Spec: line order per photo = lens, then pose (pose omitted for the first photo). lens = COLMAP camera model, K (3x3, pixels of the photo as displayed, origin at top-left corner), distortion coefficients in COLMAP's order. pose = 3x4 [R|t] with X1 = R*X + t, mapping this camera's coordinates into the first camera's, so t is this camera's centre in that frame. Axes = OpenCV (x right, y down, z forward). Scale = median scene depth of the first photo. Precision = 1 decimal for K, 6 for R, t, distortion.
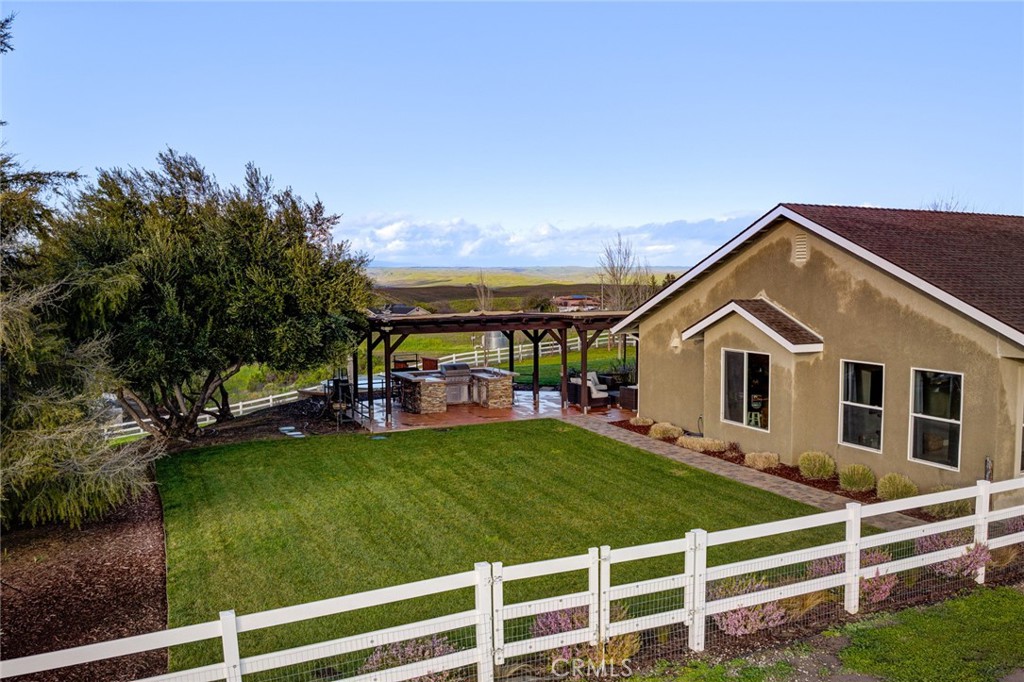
lens RADIAL K [[851.4, 0, 514.3], [0, 851.4, 340.7], [0, 0, 1]] dist [-0.100193, -0.020675]
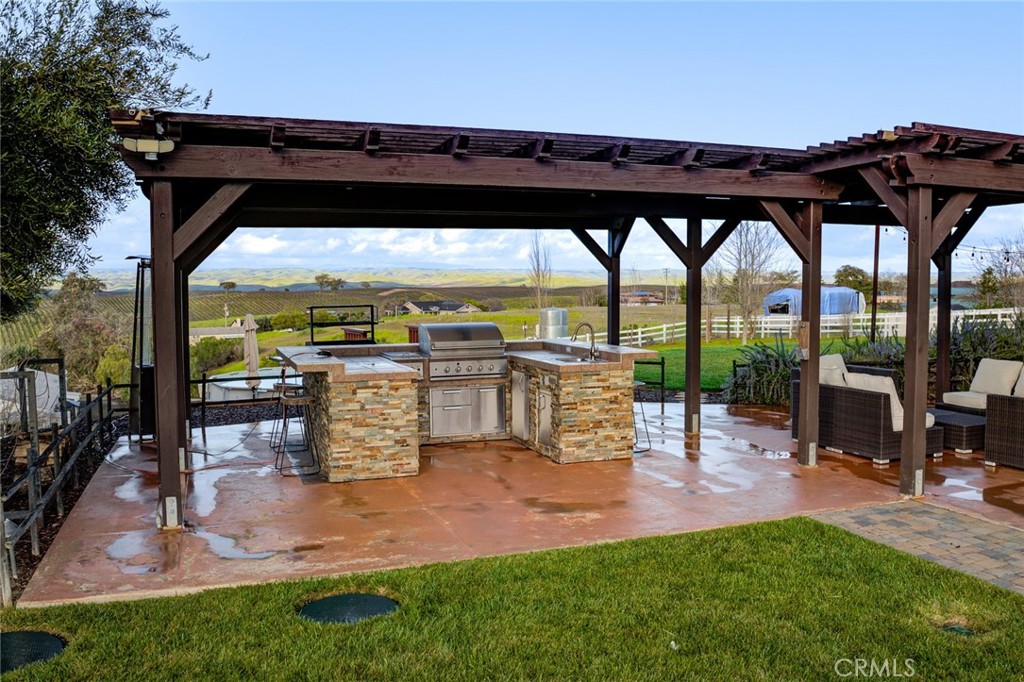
lens RADIAL K [[851.4, 0, 510.9], [0, 851.4, 339.1], [0, 0, 1]] dist [-0.100193, -0.020675]
pose [[0.997737, 0.005840, -0.066989, -0.026200], [-0.006170, 0.999970, -0.004711, 0.034740], [0.066960, 0.005114, 0.997743, 0.658088]]
